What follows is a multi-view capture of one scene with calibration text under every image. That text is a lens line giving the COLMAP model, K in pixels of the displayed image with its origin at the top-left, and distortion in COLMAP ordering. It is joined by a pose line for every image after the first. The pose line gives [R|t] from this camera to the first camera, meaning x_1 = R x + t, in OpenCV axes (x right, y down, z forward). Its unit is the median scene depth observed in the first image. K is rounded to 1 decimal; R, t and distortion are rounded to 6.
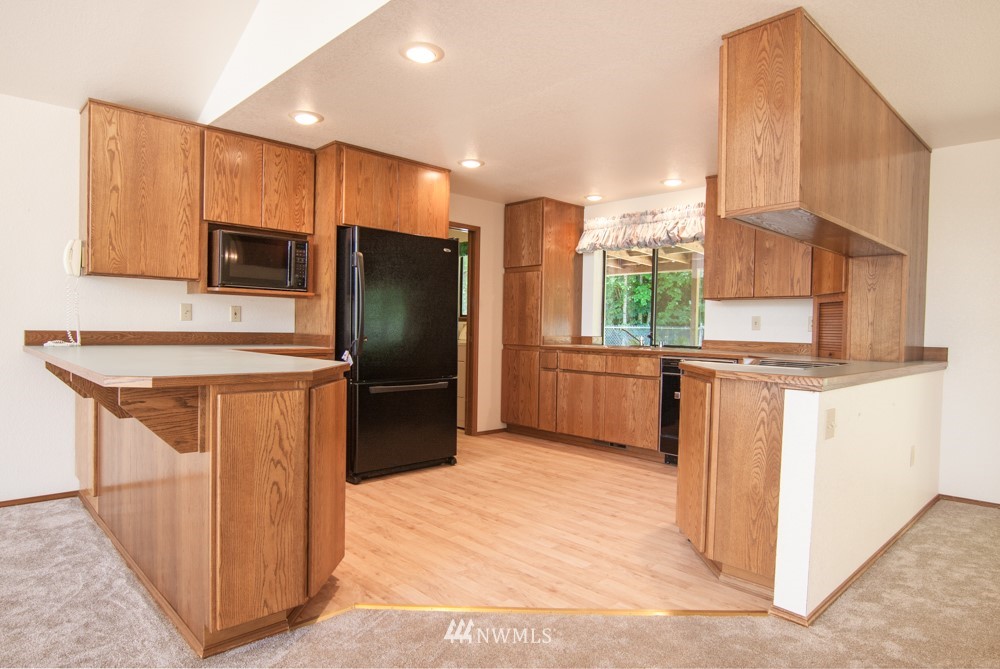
lens RADIAL K [[588.4, 0, 496.6], [0, 588.4, 339.7], [0, 0, 1]] dist [-0.005202, -0.001653]
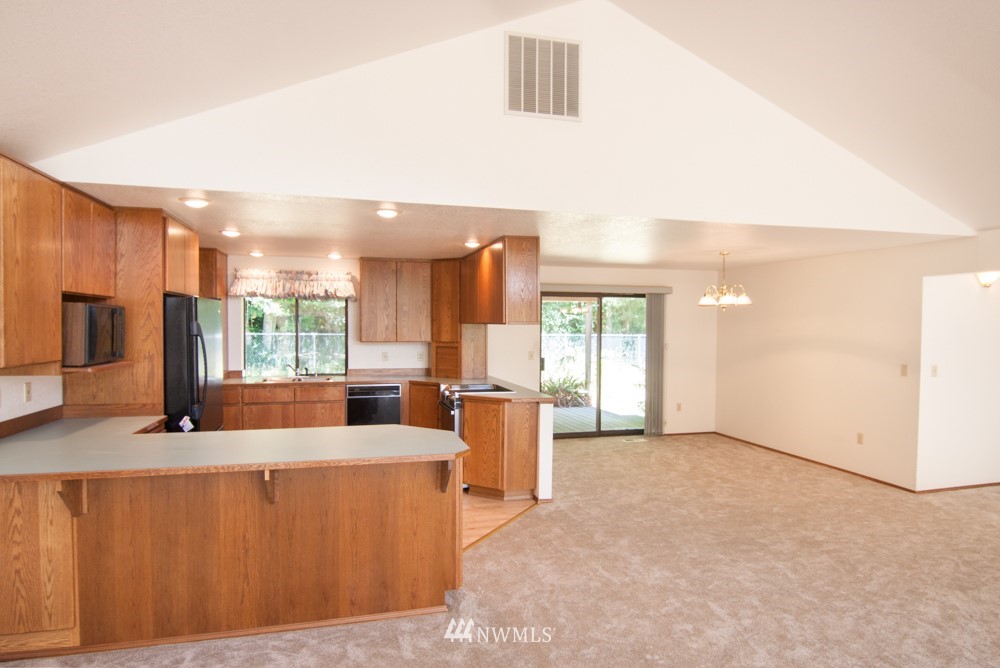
lens RADIAL K [[588.4, 0, 496.6], [0, 588.4, 339.2], [0, 0, 1]] dist [-0.005202, -0.001653]
pose [[0.482800, -0.038778, 0.874872, -0.954884], [0.021831, 0.999242, 0.032243, -0.147827], [-0.875458, 0.003533, 0.483281, 0.023075]]
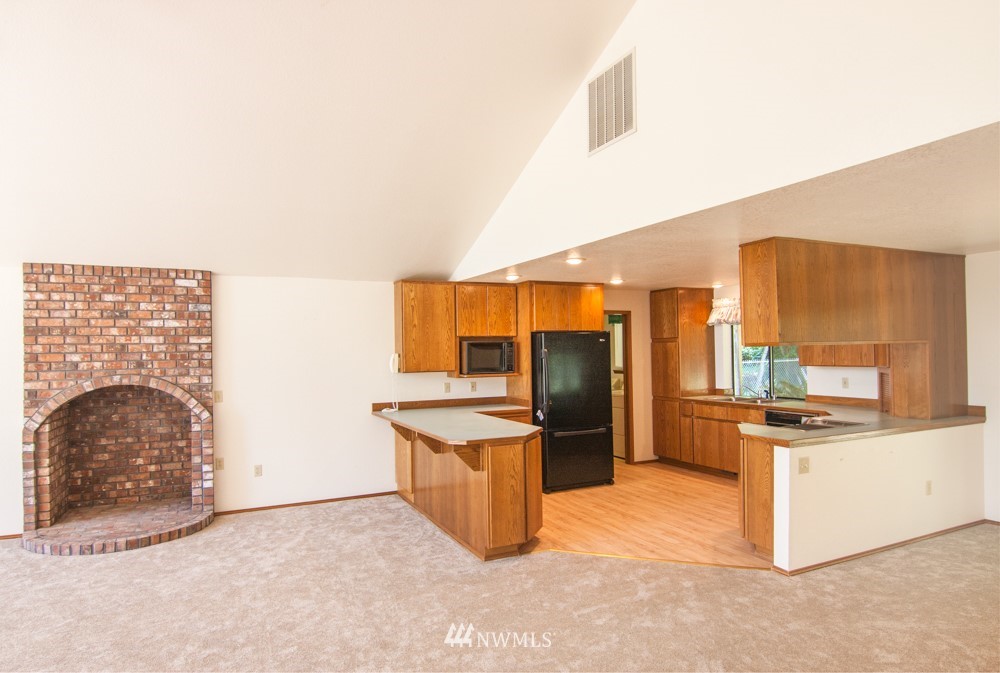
lens RADIAL K [[591.1, 0, 495.3], [0, 591.1, 340.3], [0, 0, 1]] dist [-0.002759, -0.002468]
pose [[0.949475, -0.040177, -0.311261, 0.151368], [0.028323, 0.998694, -0.042511, -0.114002], [0.312562, 0.031548, 0.949373, -0.619389]]
